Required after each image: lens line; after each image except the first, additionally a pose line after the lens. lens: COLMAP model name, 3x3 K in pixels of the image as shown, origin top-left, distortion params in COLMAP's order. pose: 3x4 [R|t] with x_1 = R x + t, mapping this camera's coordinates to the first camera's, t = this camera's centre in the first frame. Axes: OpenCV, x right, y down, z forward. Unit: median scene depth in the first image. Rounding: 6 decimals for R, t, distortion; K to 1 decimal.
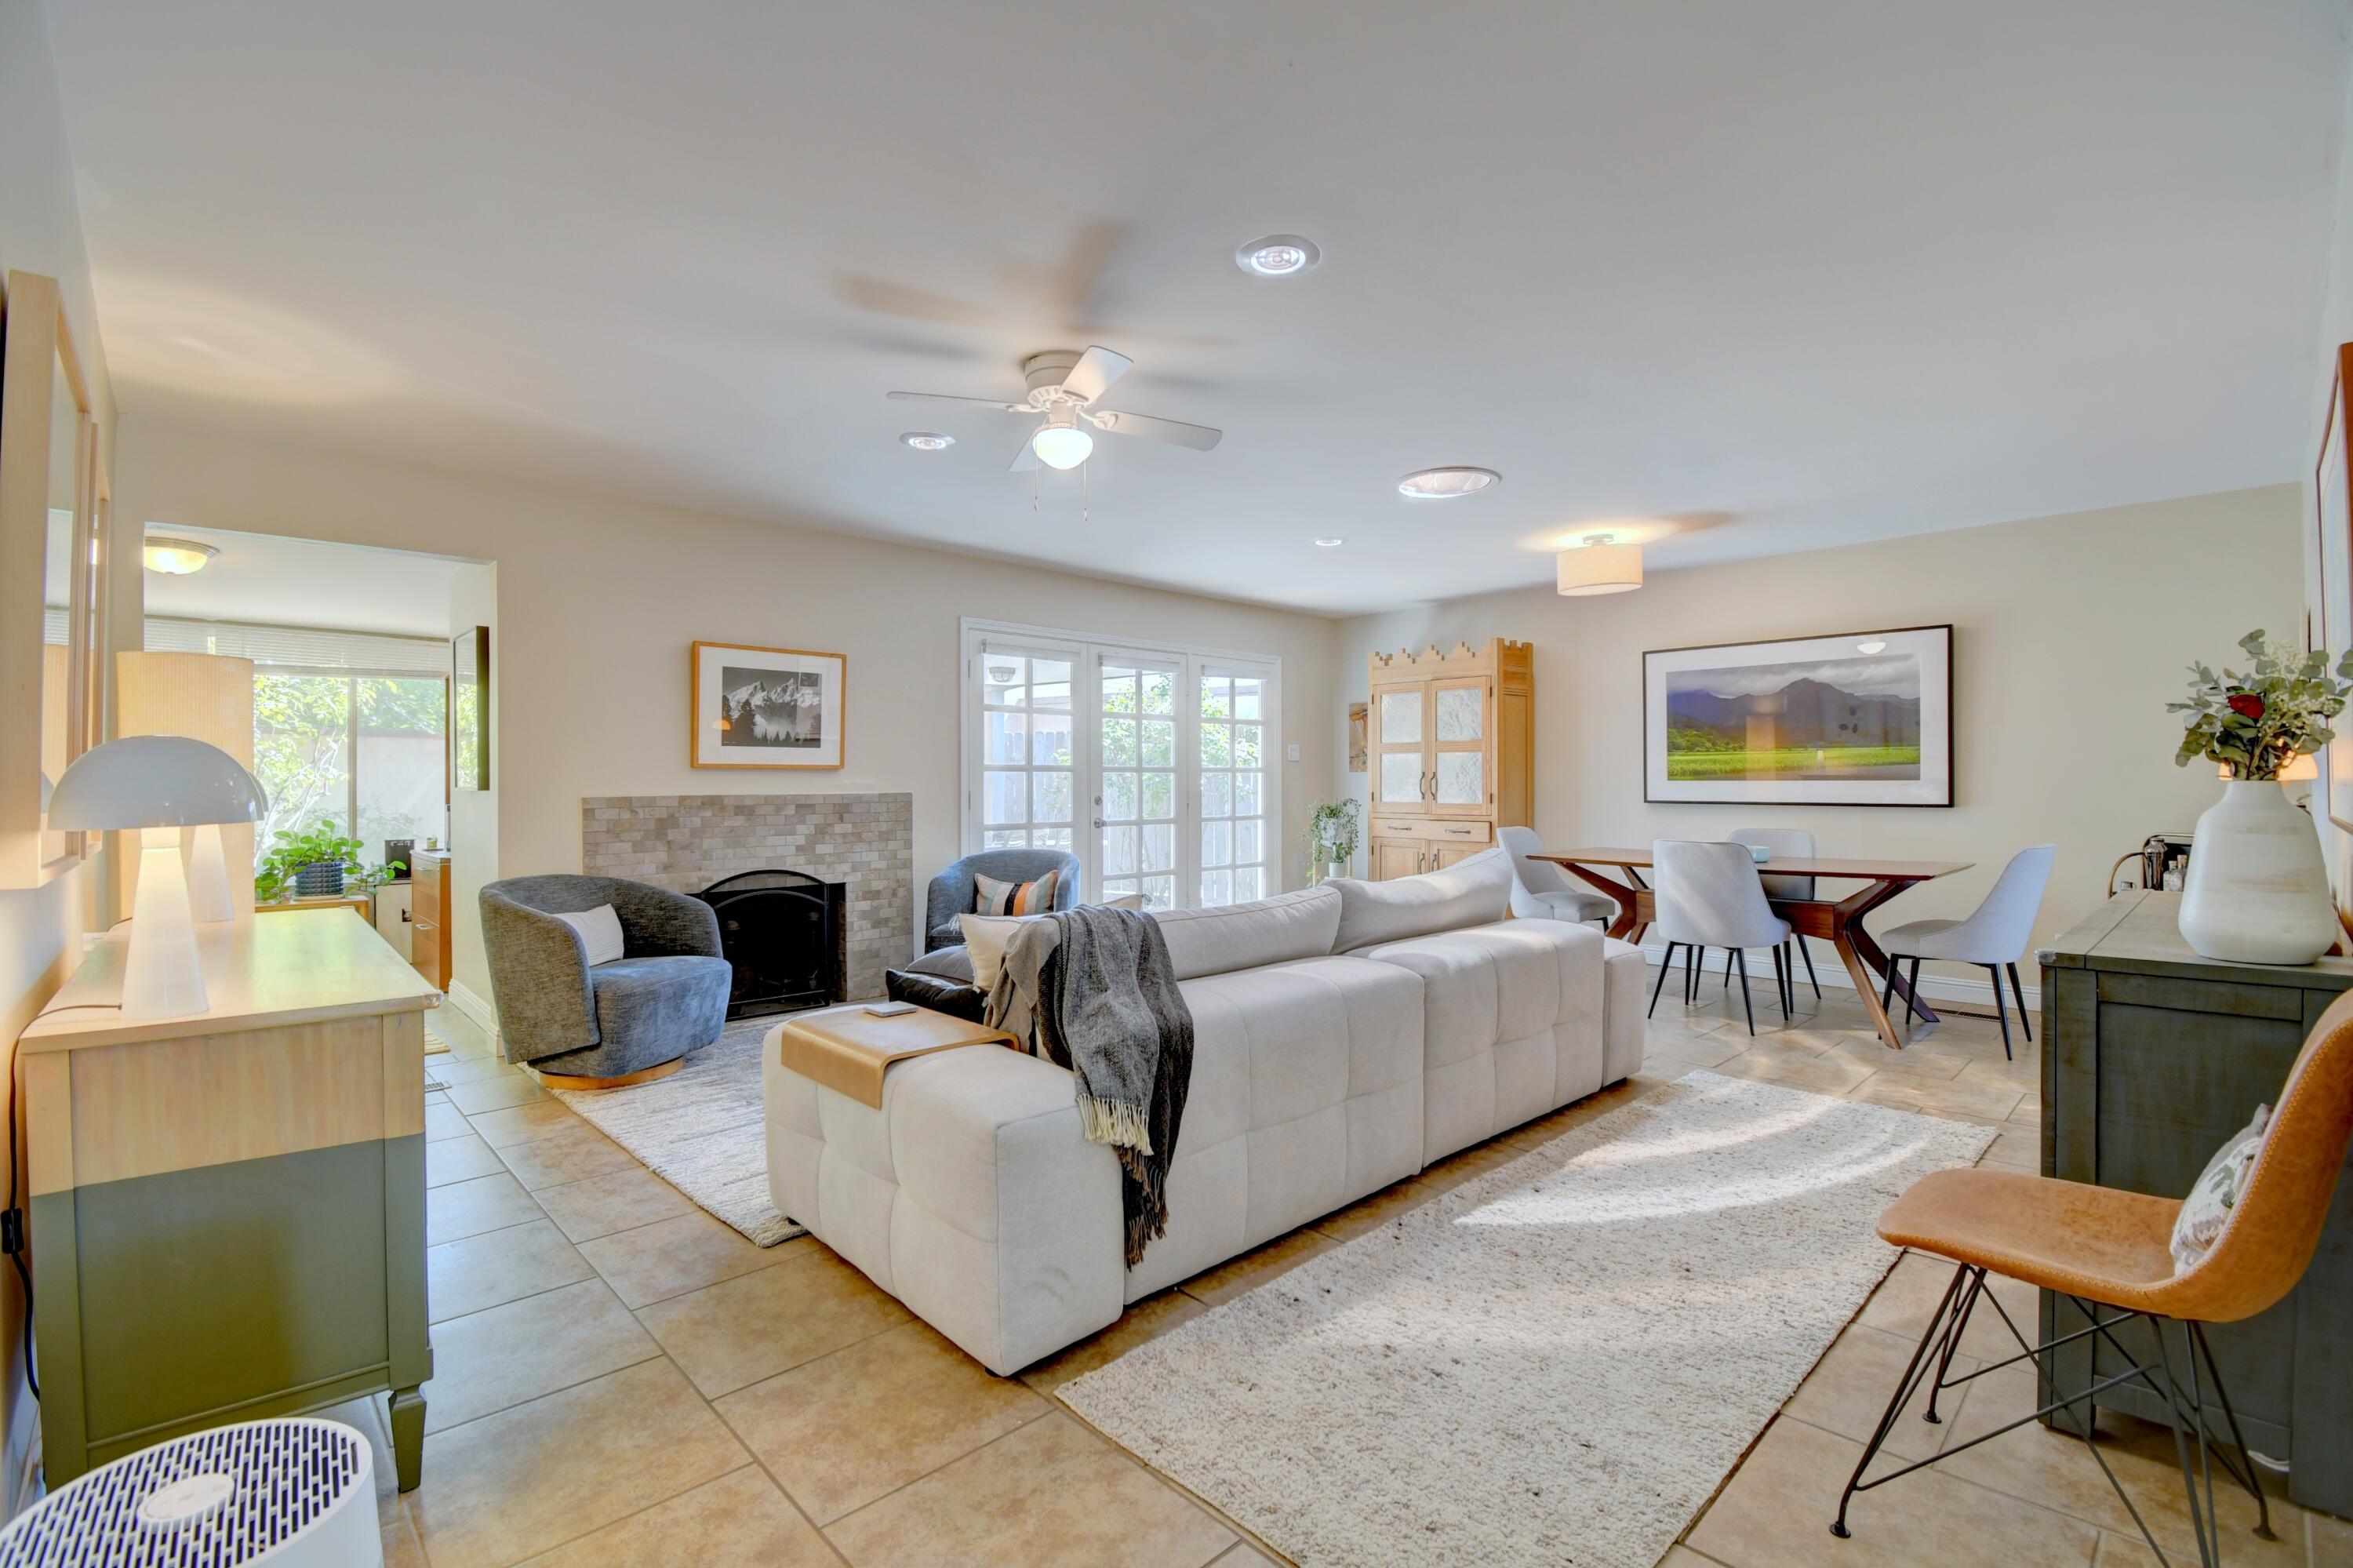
lens RADIAL K [[1050.7, 0, 1167.1], [0, 1050.7, 771.2], [0, 0, 1]] dist [-0.002535, -0.003463]
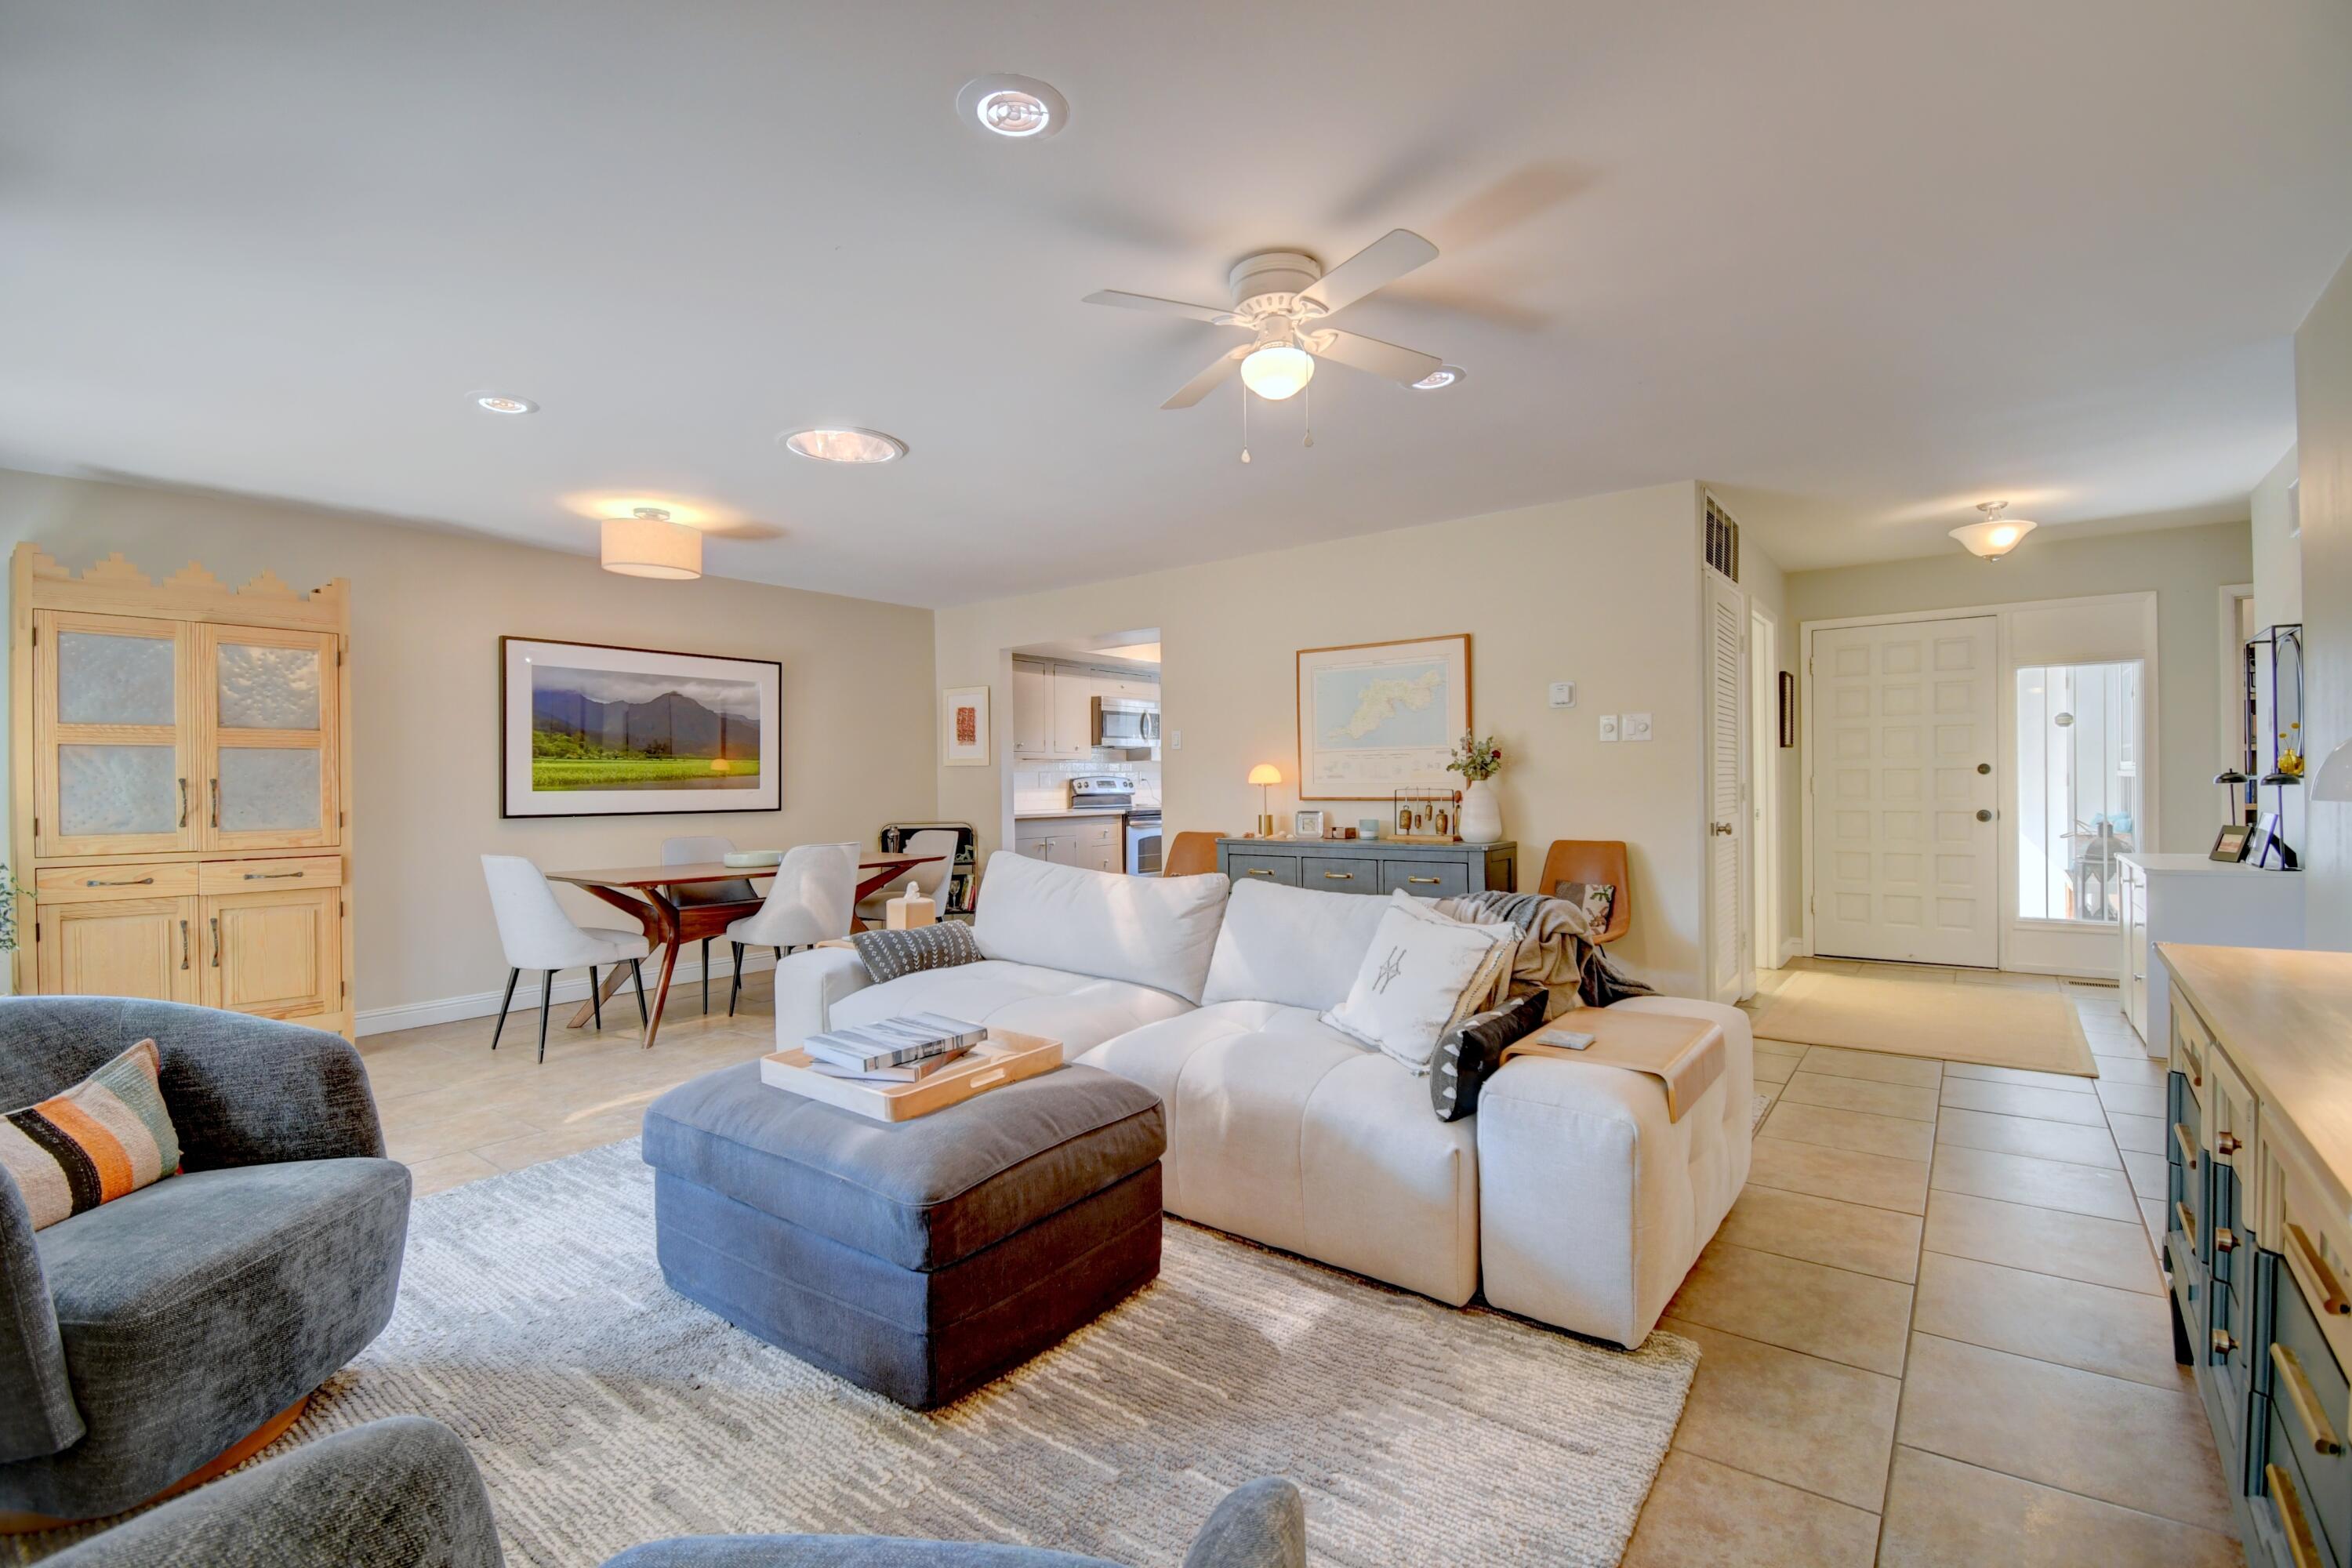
lens RADIAL K [[1050.2, 0, 1176.8], [0, 1050.2, 785.3], [0, 0, 1]] dist [-0.002535, -0.003463]
pose [[-0.161514, 0.002063, 0.986868, -0.534031], [-0.000088, 0.999998, -0.002104, 0.006874], [-0.986870, -0.000427, -0.161514, 0.727051]]
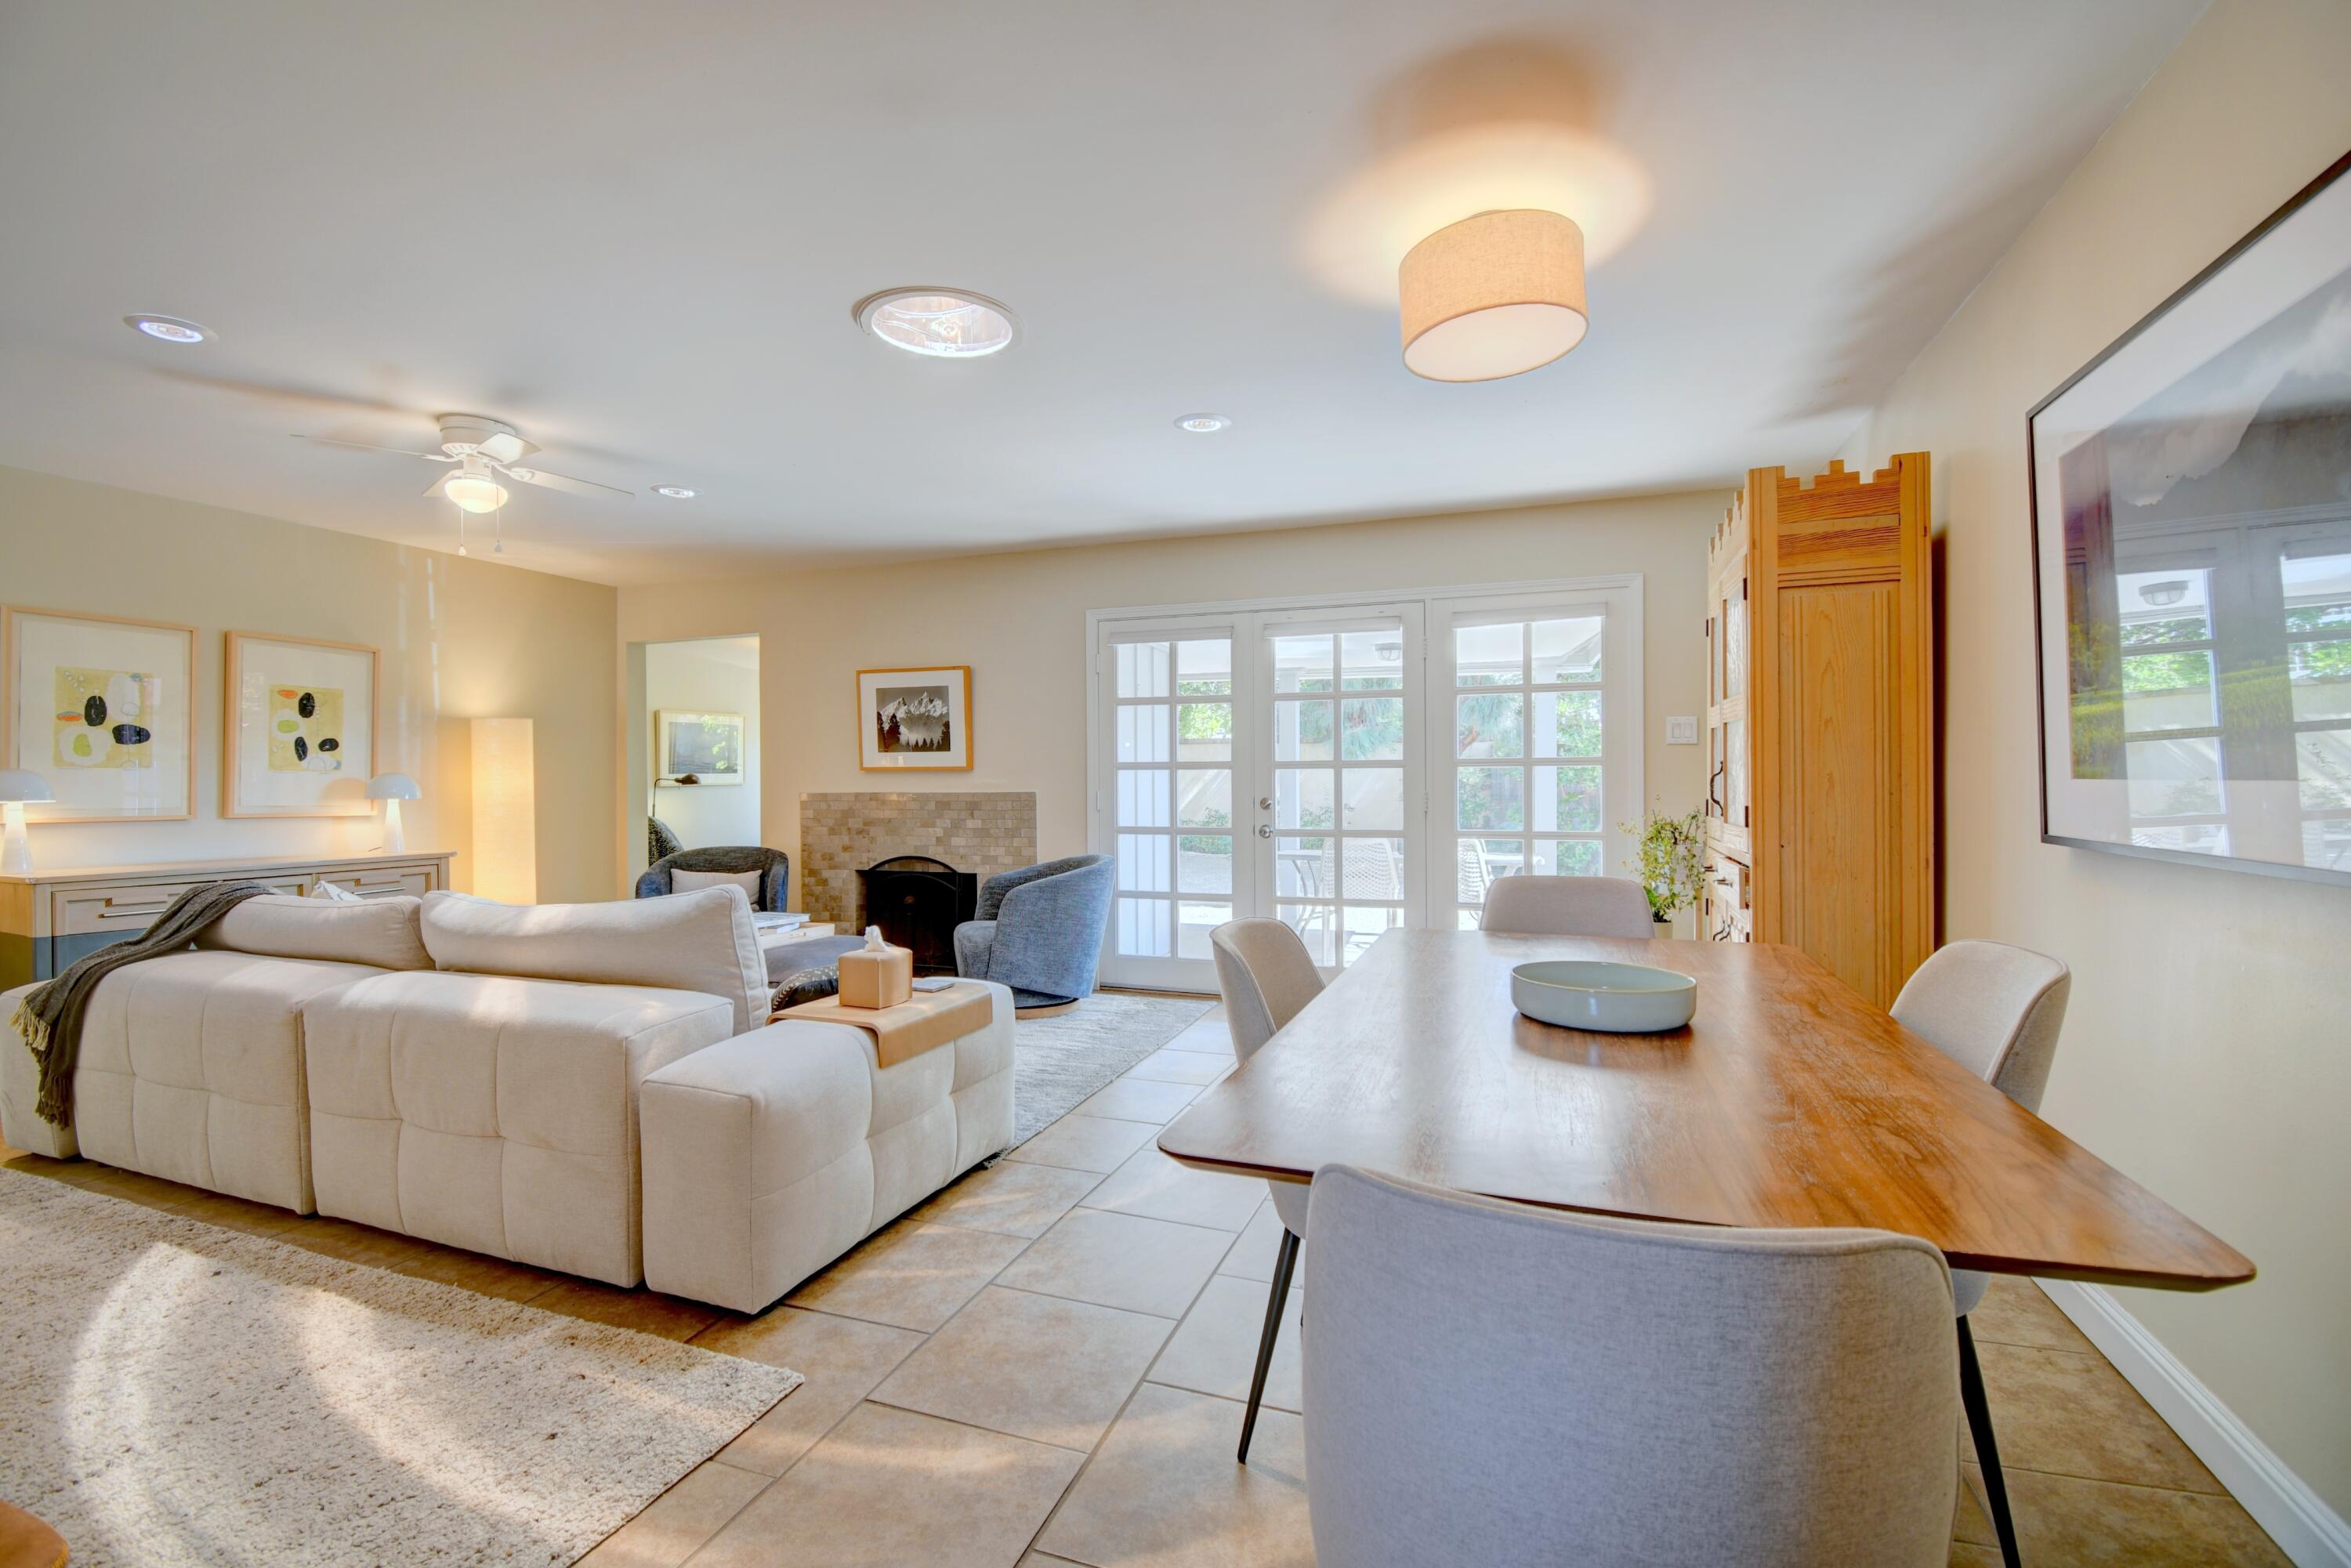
lens RADIAL K [[1049.7, 0, 1179.1], [0, 1049.7, 786.4], [0, 0, 1]] dist [-0.002535, -0.003463]
pose [[0.445454, 0.005820, -0.895286, 0.777476], [0.011444, 0.999860, 0.012194, 0.004329], [0.895232, -0.015678, 0.445325, 0.712788]]
